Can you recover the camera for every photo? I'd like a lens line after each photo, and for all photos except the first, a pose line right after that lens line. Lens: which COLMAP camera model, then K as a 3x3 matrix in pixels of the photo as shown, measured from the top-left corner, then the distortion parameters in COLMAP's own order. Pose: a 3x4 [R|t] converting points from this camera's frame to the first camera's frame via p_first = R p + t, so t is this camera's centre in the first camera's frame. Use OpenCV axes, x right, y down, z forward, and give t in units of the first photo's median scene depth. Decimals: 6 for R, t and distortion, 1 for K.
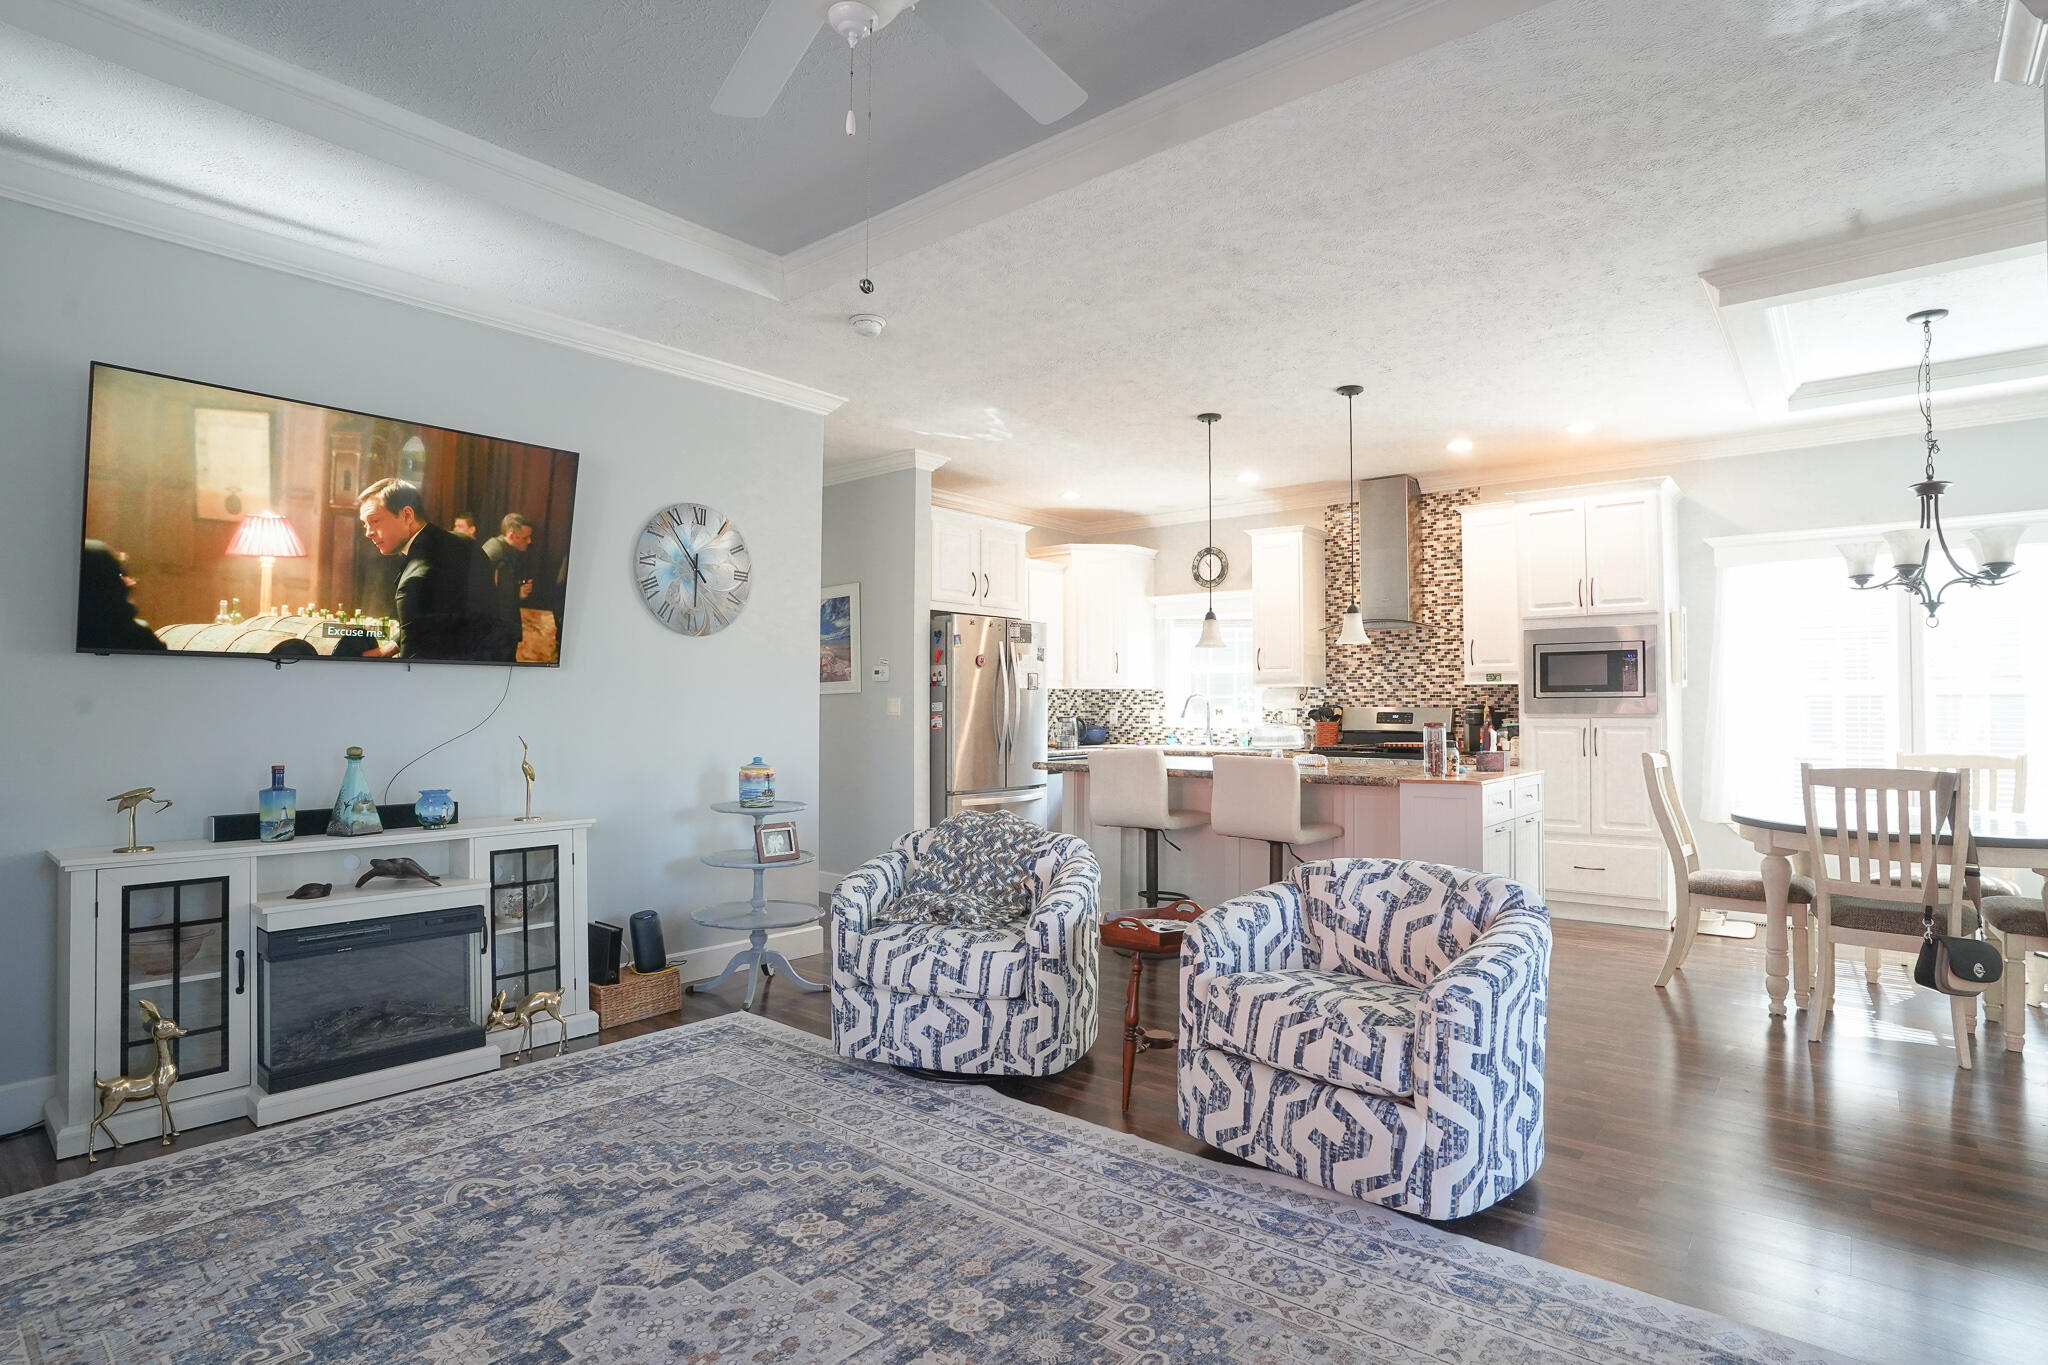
lens RADIAL K [[1008.4, 0, 1055.6], [0, 1008.4, 682.2], [0, 0, 1]] dist [-0.067939, 0.022635]
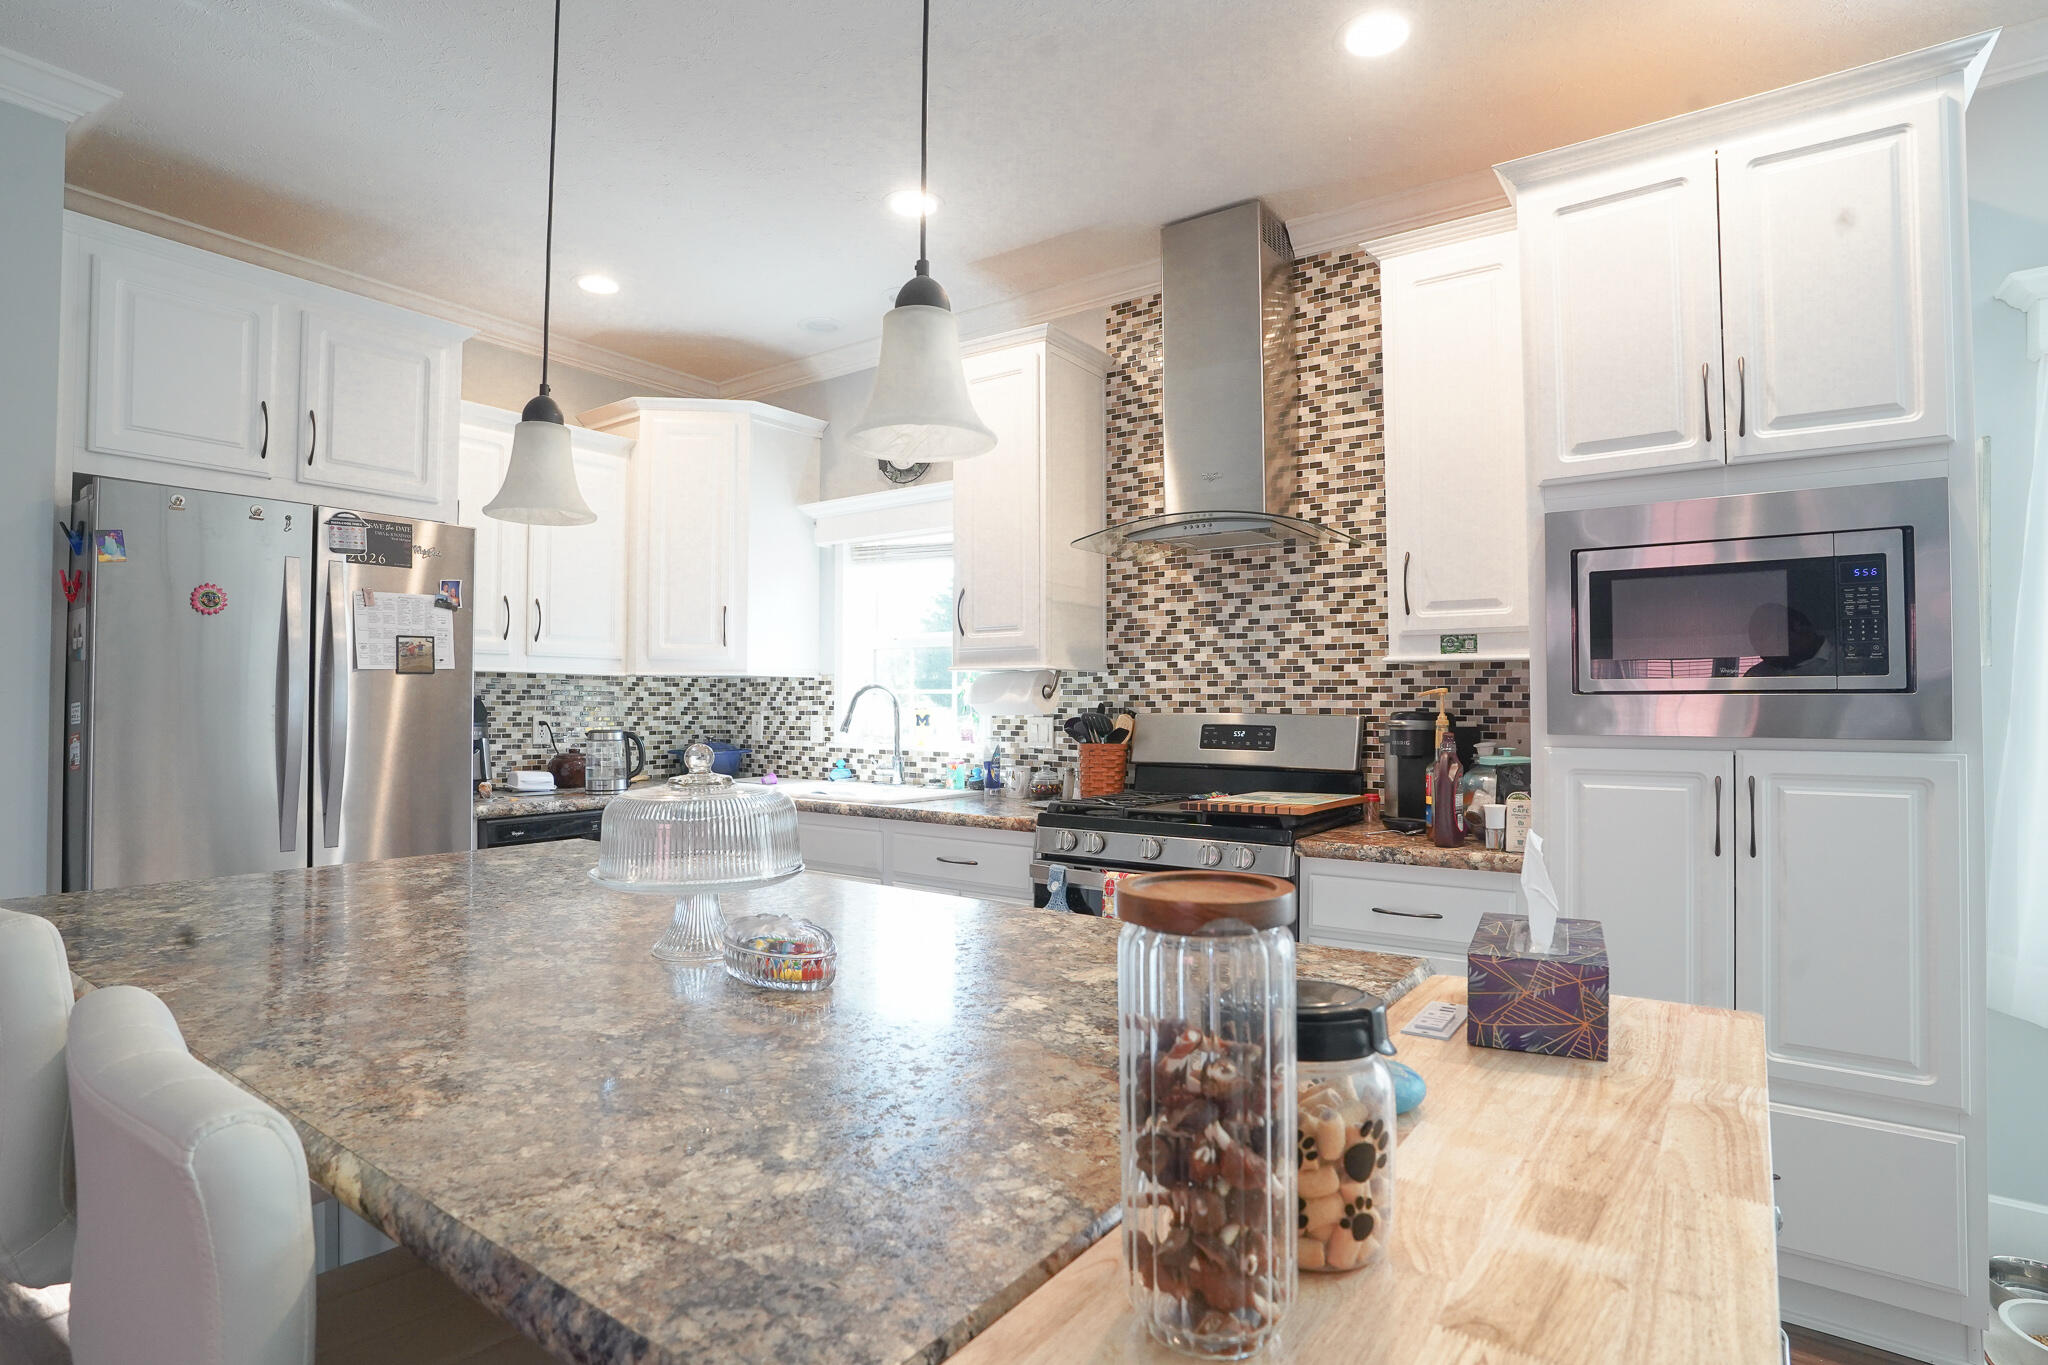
lens RADIAL K [[1008.4, 0, 1034.5], [0, 1008.4, 682.5], [0, 0, 1]] dist [-0.067939, 0.022635]
pose [[0.998456, 0.000816, 0.055534, 0.225289], [-0.001097, 0.999987, 0.005018, 0.008683], [-0.055530, -0.005071, 0.998444, 0.555872]]
